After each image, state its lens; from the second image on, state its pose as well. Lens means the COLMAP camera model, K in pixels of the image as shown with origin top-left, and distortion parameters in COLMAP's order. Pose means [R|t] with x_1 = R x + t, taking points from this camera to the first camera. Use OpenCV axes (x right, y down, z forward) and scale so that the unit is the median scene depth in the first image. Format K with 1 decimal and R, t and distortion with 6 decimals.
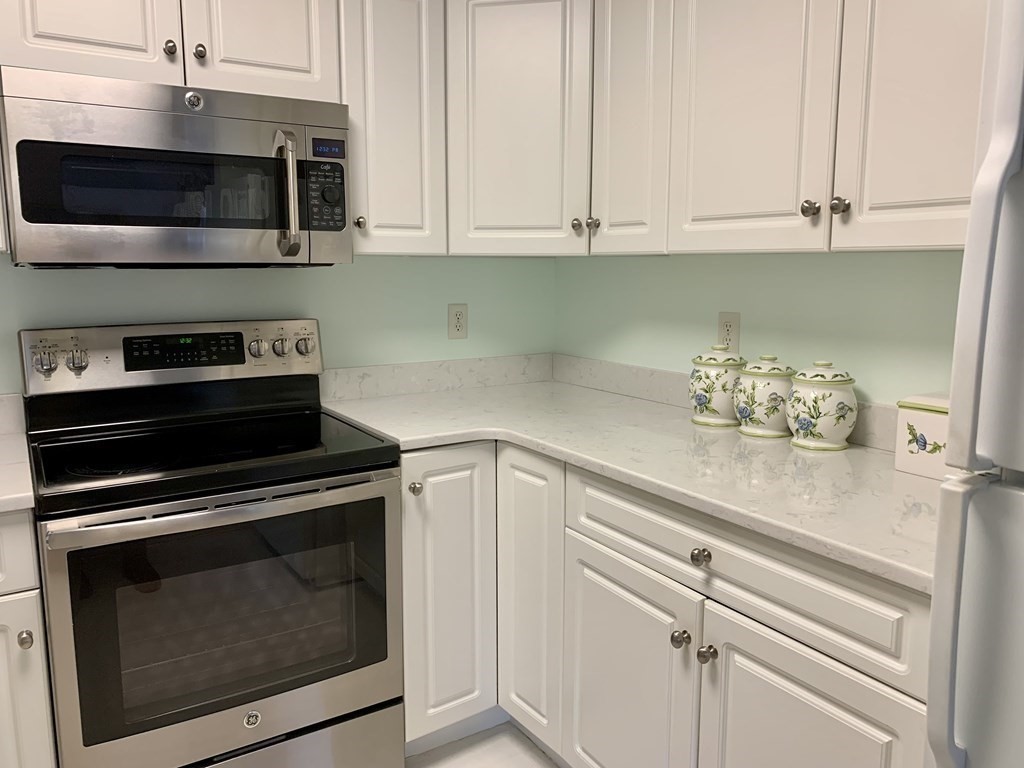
lens RADIAL K [[774.9, 0, 522.5], [0, 774.9, 378.8], [0, 0, 1]] dist [0.015775, -0.024686]
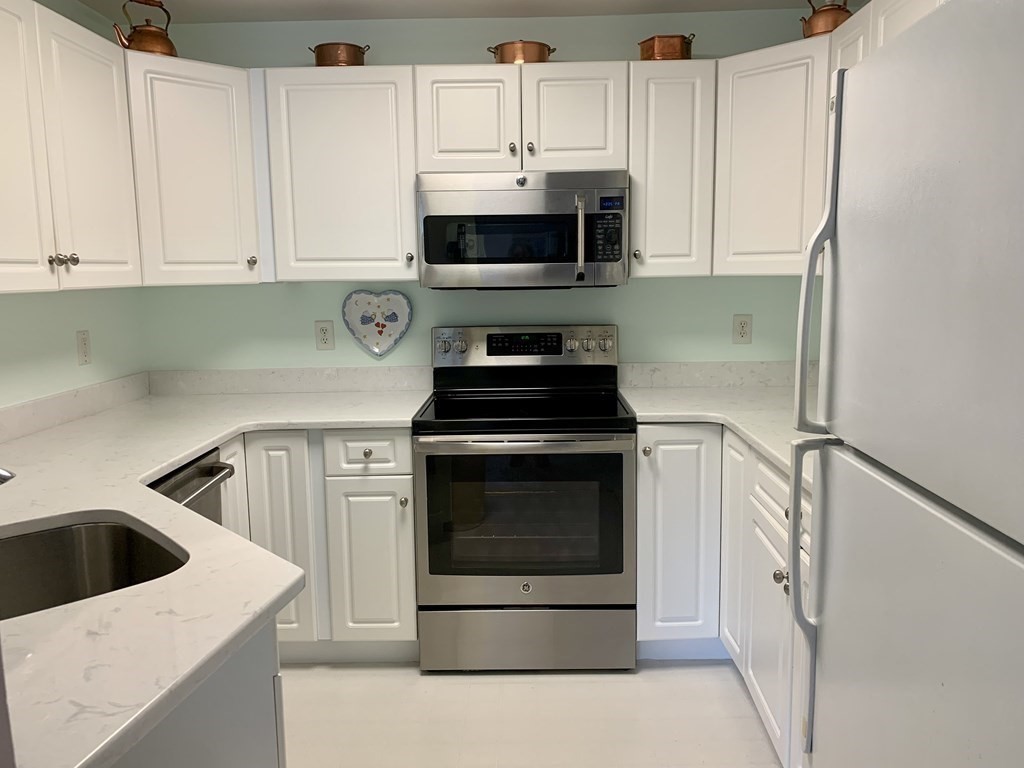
lens RADIAL K [[774.9, 0, 506.7], [0, 774.9, 383.7], [0, 0, 1]] dist [0.015775, -0.024686]
pose [[0.829094, 0.067315, -0.555043, 0.382523], [-0.065776, 0.997575, 0.022733, 0.007767], [0.555227, 0.017661, 0.831511, -0.254669]]
